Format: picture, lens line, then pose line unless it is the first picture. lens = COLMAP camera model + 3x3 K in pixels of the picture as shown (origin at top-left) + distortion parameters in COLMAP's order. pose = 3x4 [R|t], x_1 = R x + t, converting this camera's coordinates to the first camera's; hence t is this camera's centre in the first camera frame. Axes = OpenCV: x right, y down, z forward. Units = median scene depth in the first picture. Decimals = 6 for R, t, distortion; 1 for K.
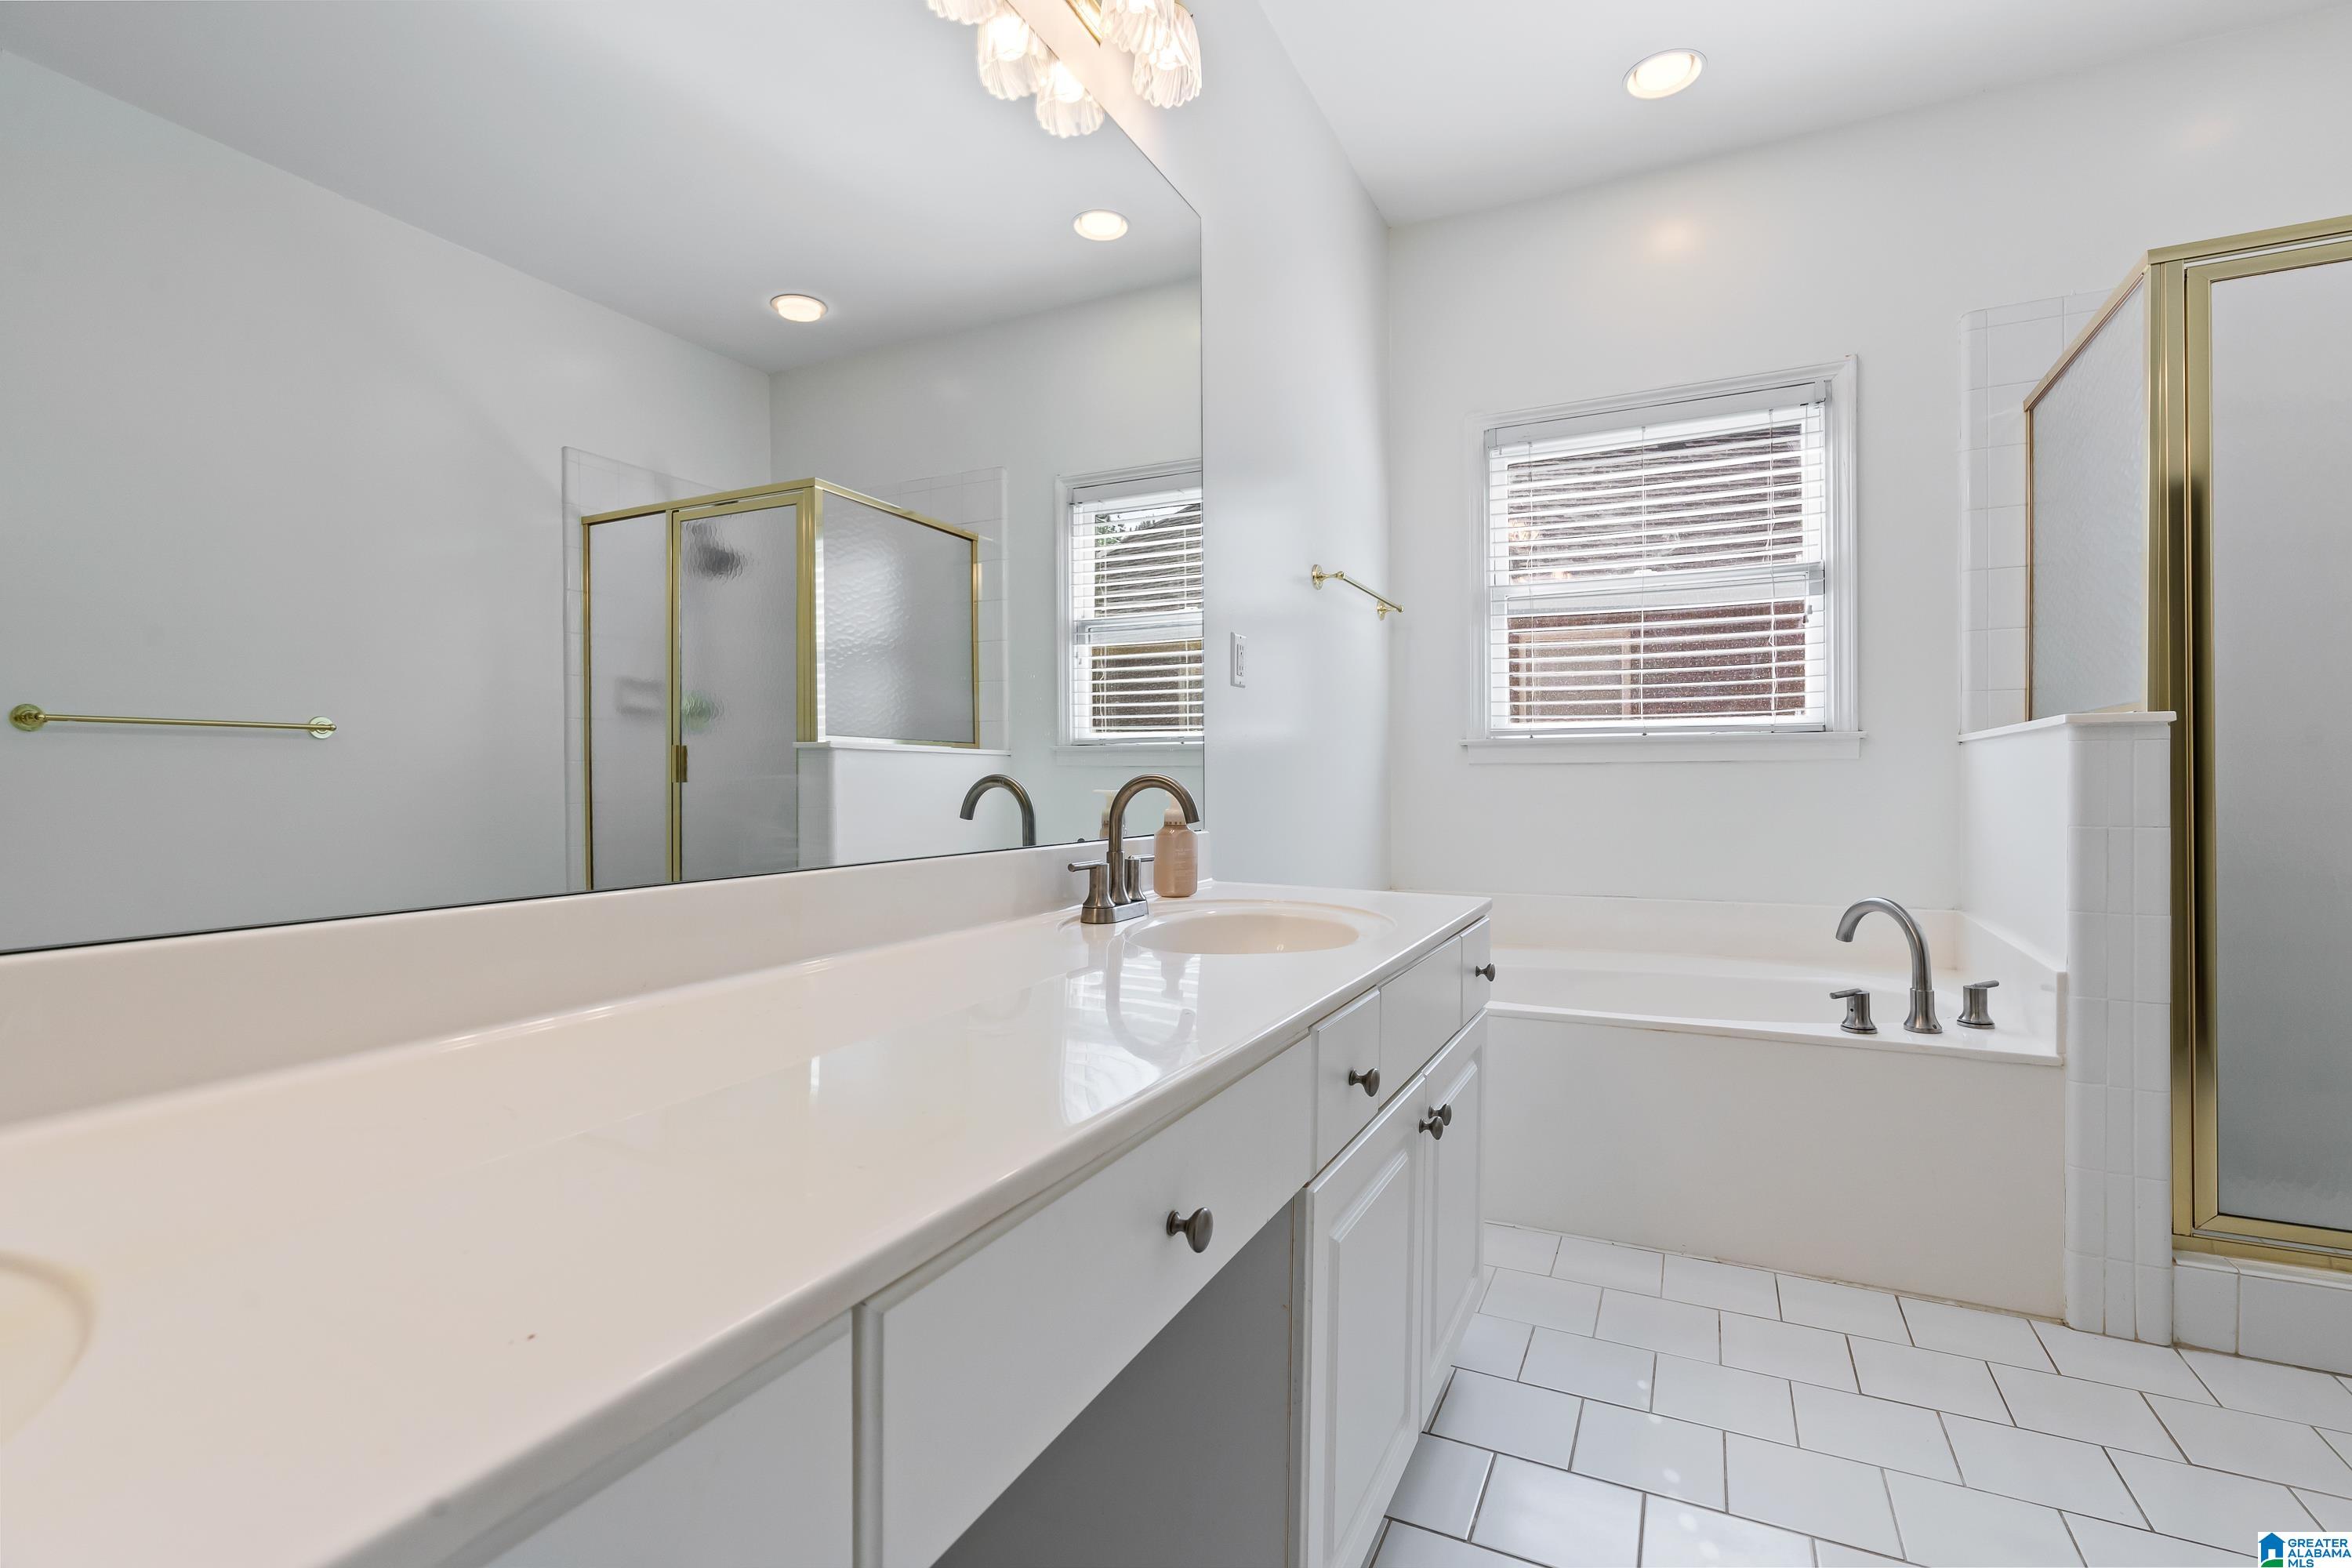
lens RADIAL K [[1076.3, 0, 1159.0], [0, 1076.3, 782.6], [0, 0, 1]] dist [-0.007122, 0.002444]
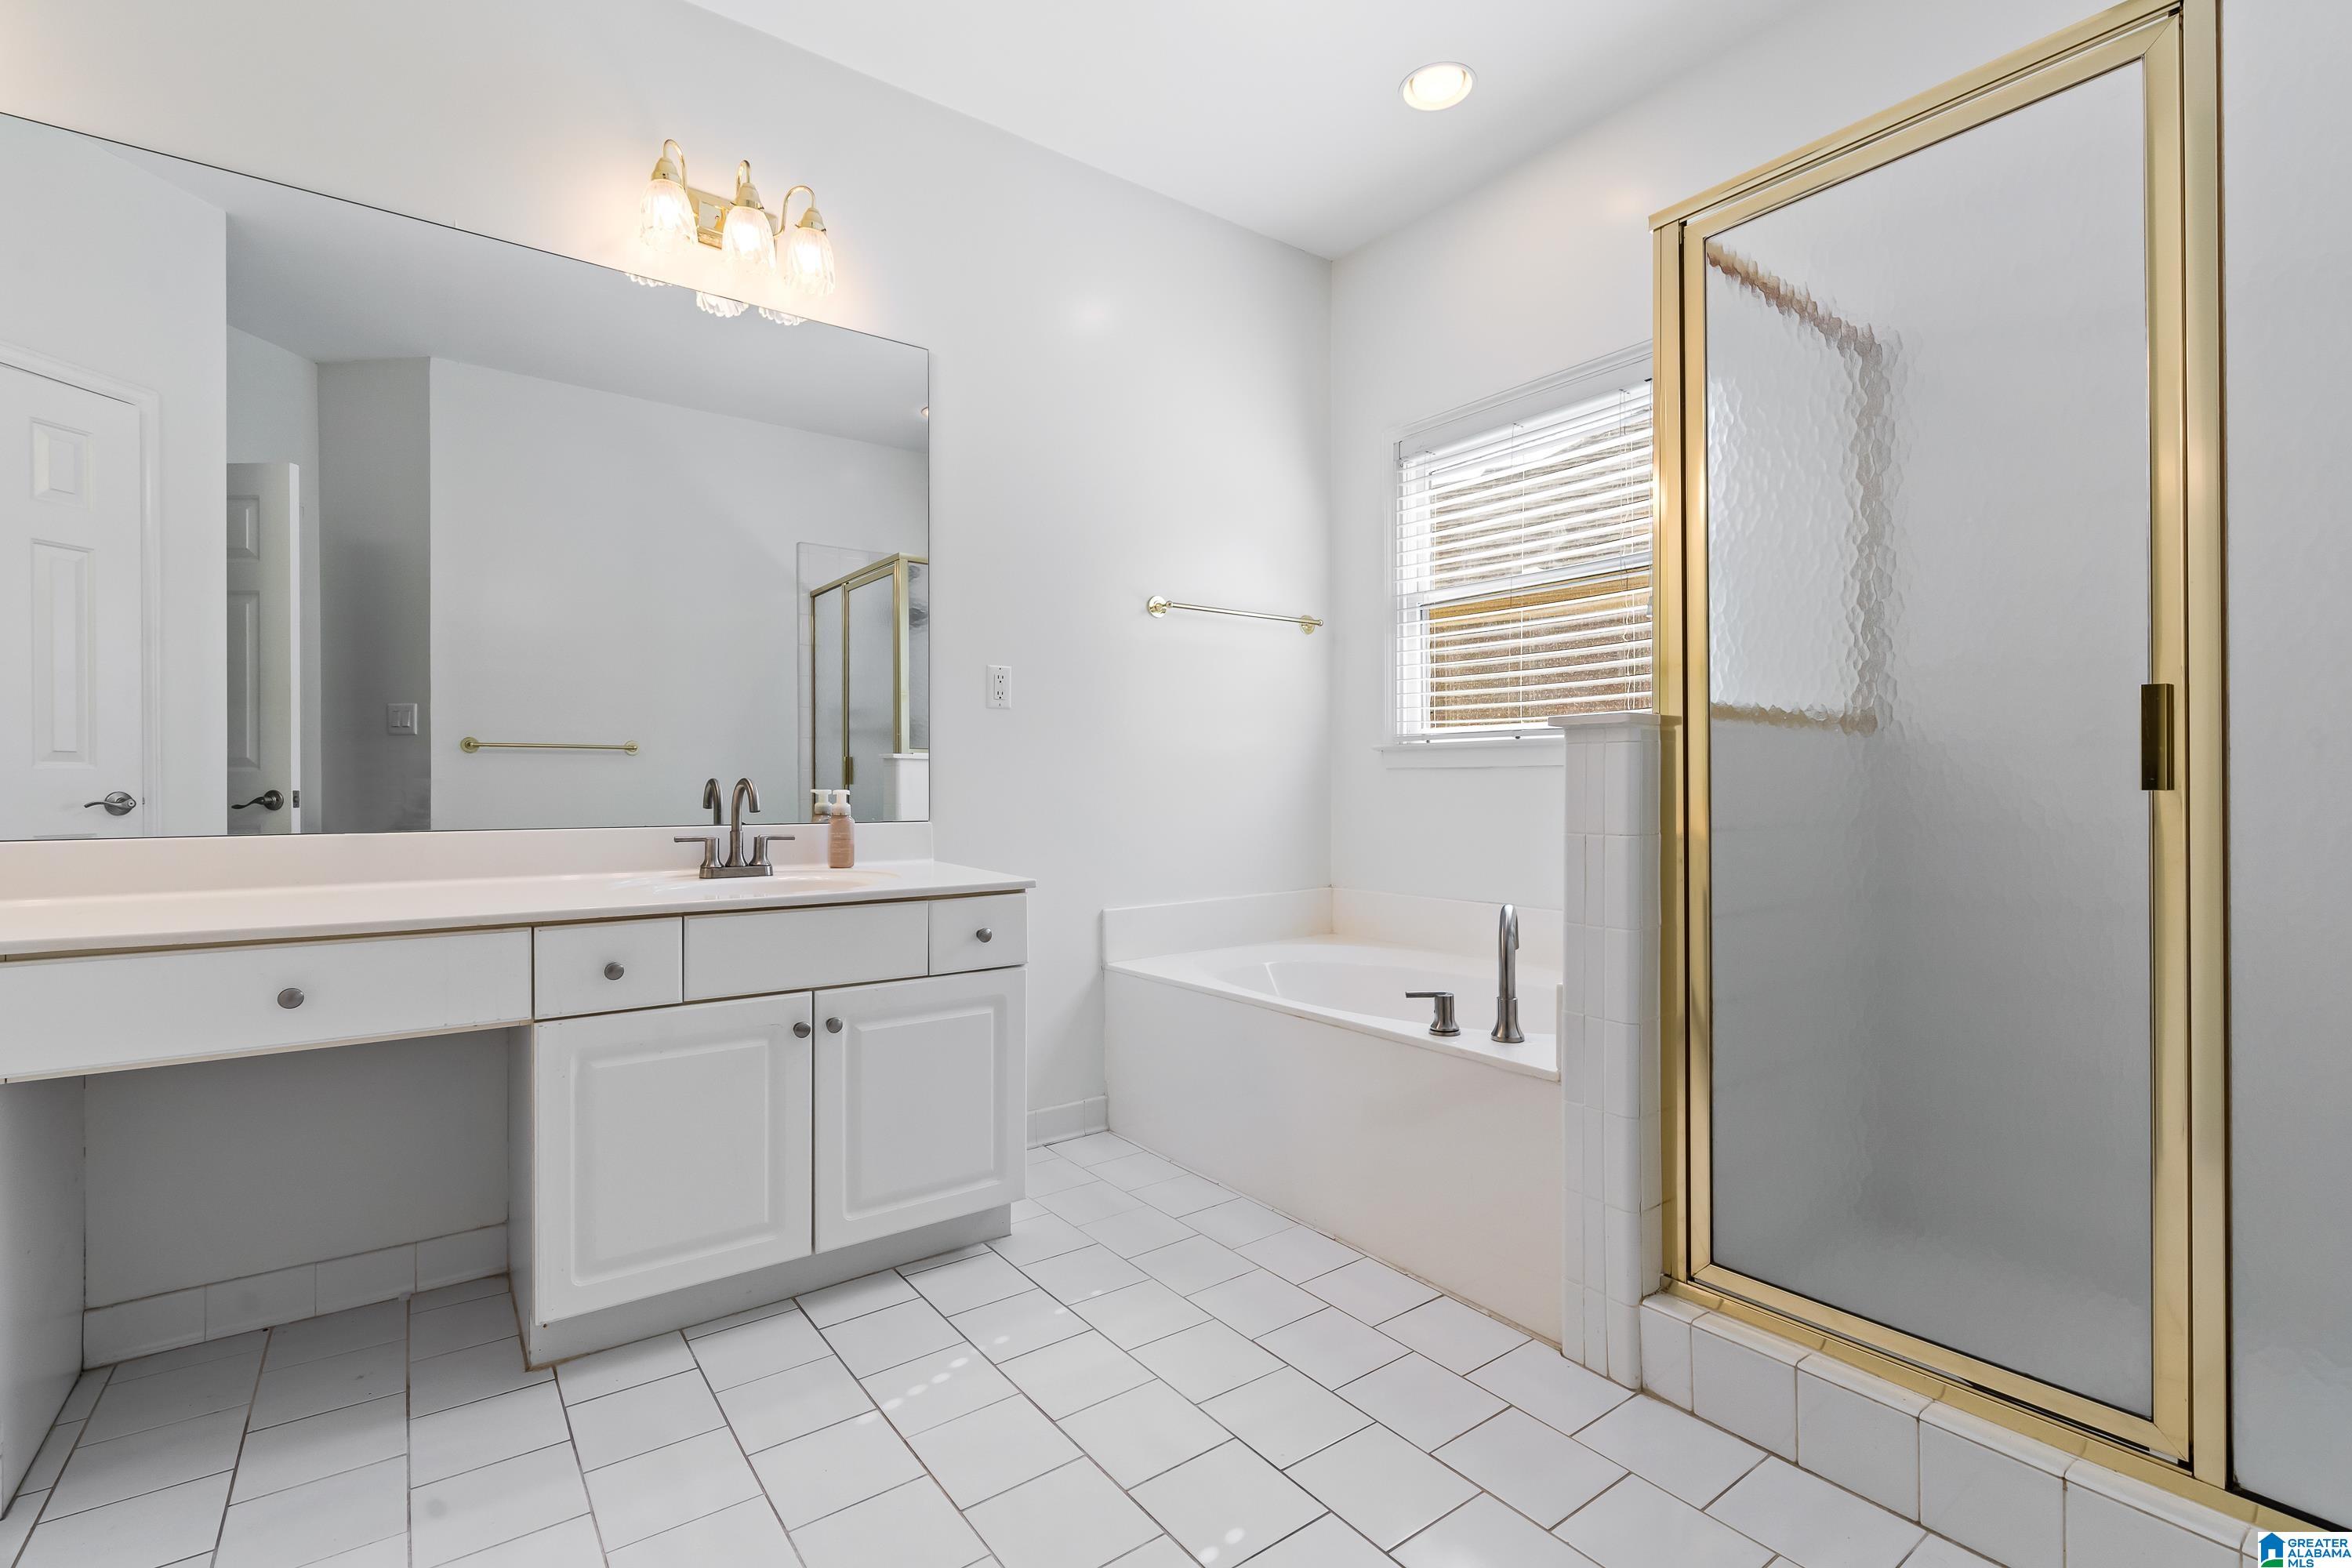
lens RADIAL K [[1076.3, 0, 1182.4], [0, 1076.3, 784.8], [0, 0, 1]] dist [-0.007122, 0.002444]
pose [[0.885337, 0.003809, -0.464934, 0.713441], [-0.002427, 0.999991, 0.003572, -0.004738], [0.464943, -0.002035, 0.885338, -0.010735]]
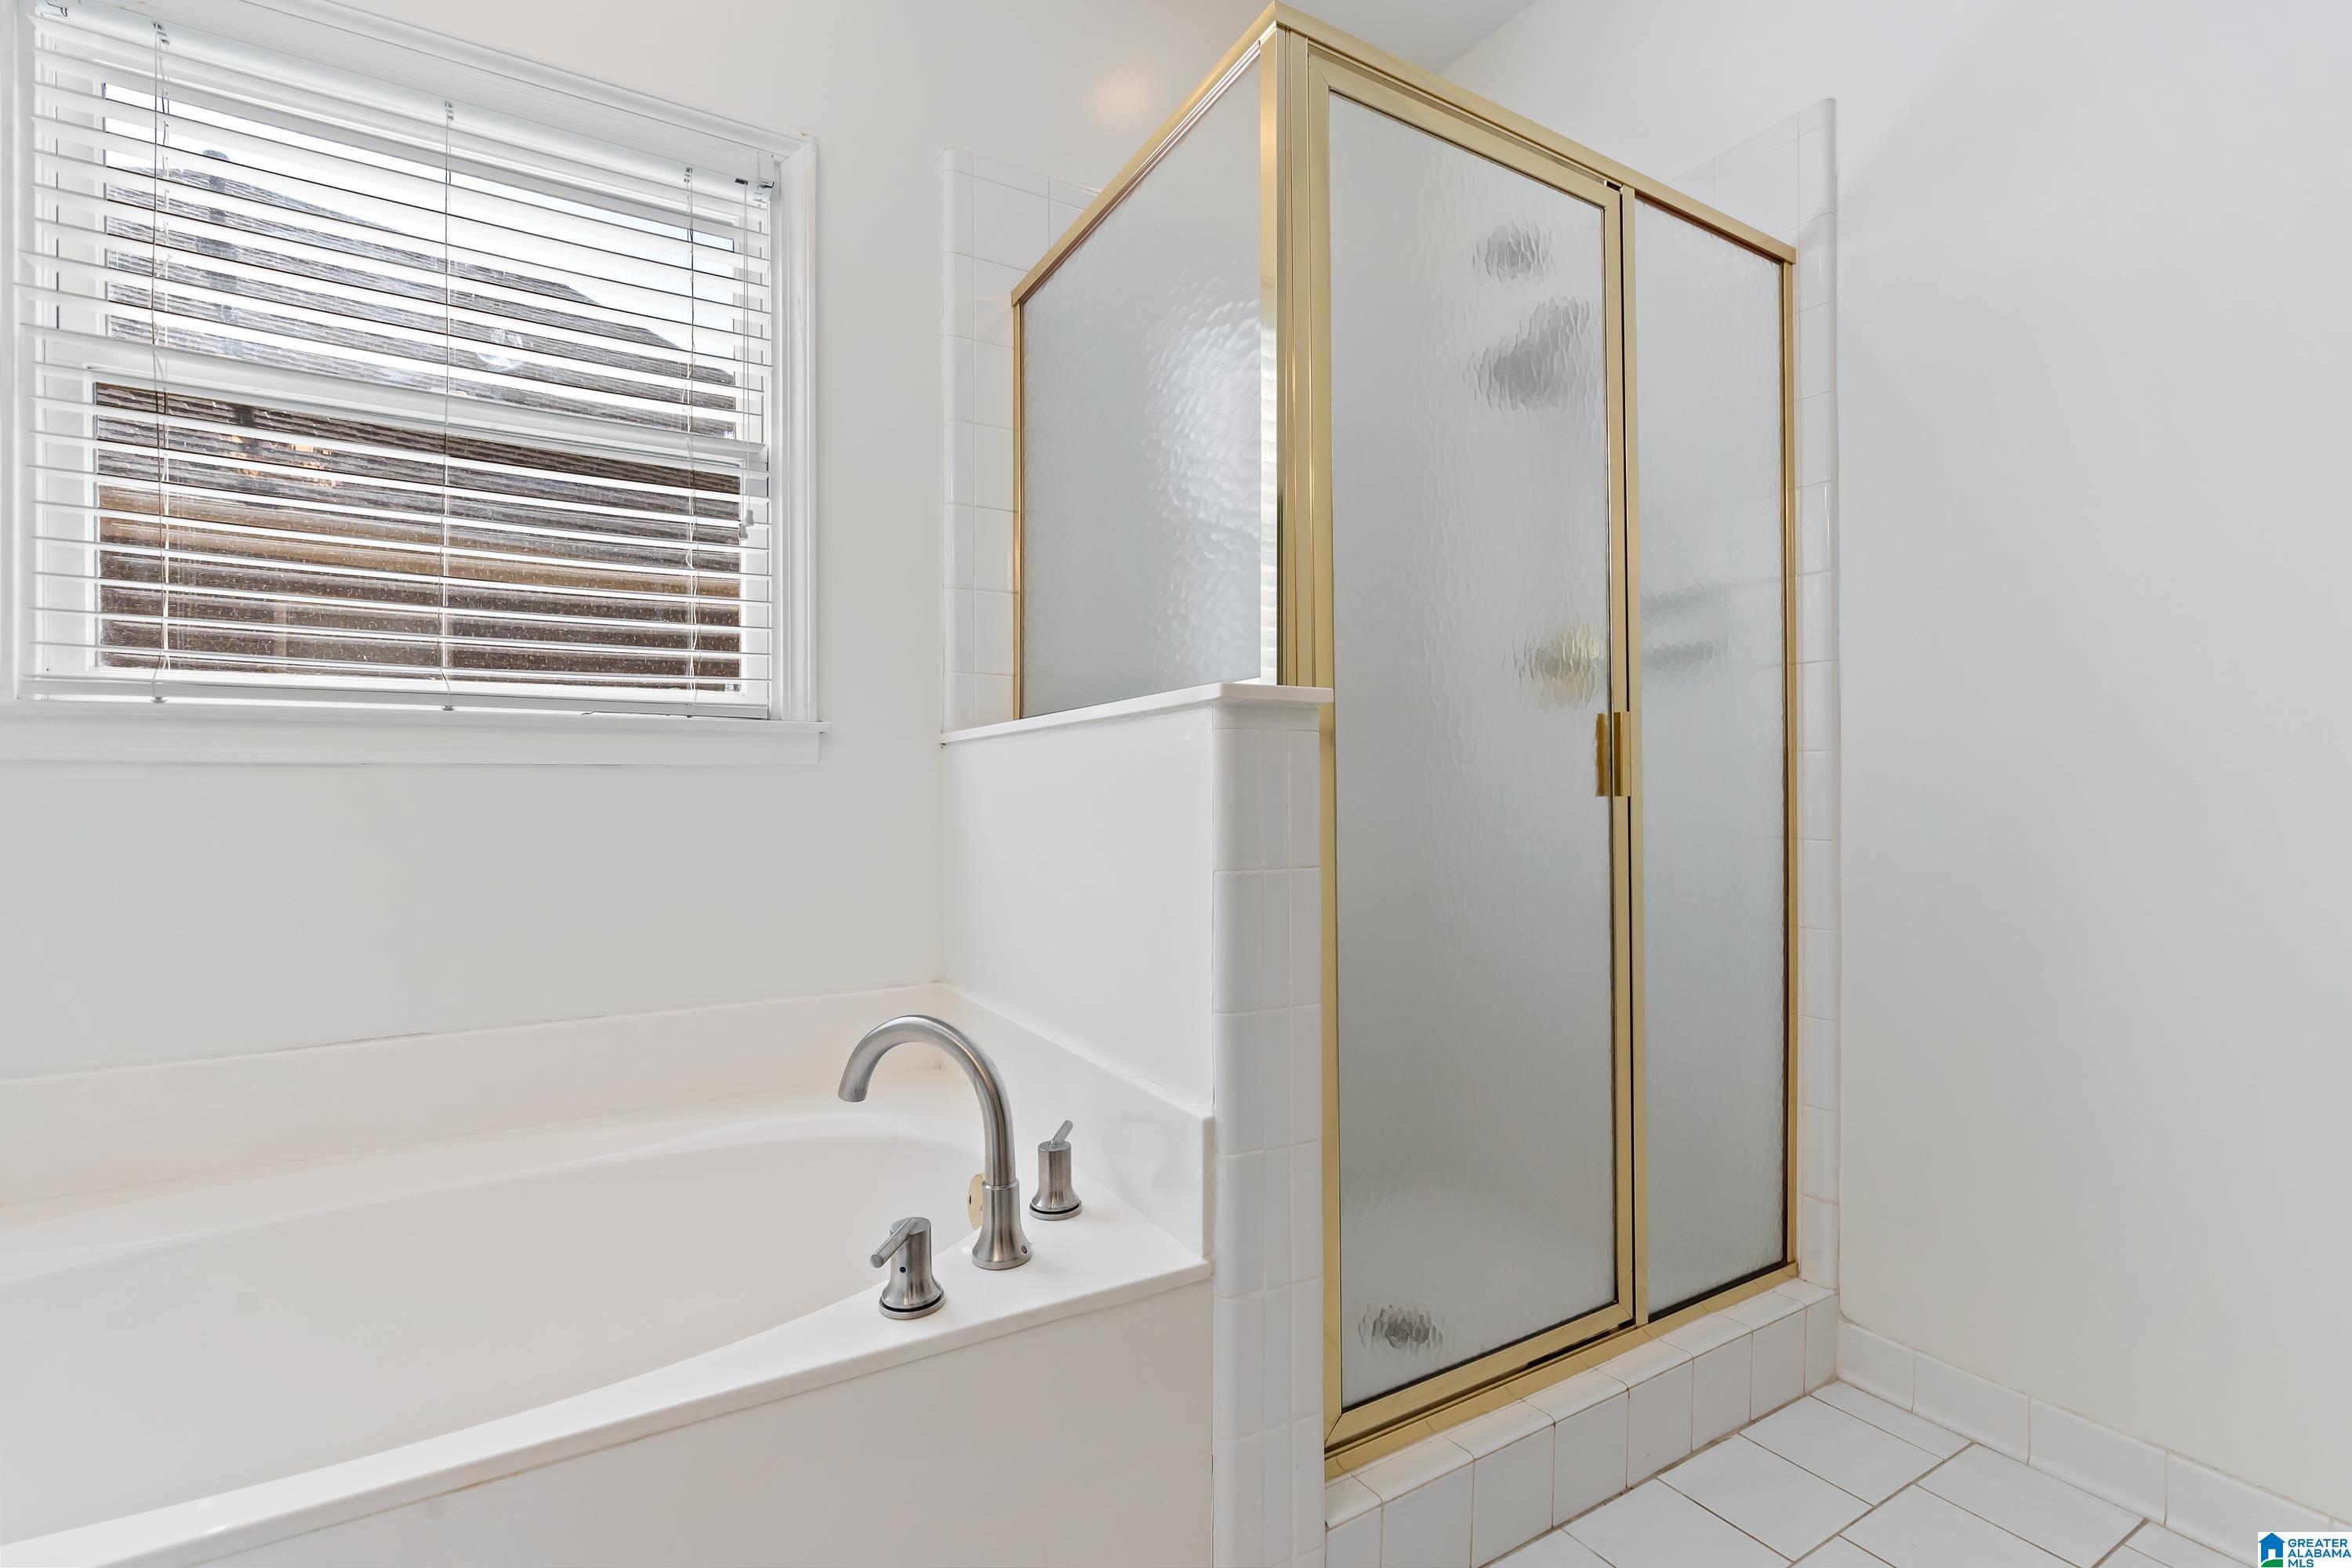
lens RADIAL K [[1076.3, 0, 1183.4], [0, 1076.3, 787.8], [0, 0, 1]] dist [-0.007122, 0.002444]
pose [[0.533972, 0.012718, 0.845407, 0.239861], [0.005021, 0.999822, -0.018212, 0.004456], [-0.845487, 0.013970, 0.533813, 0.500348]]
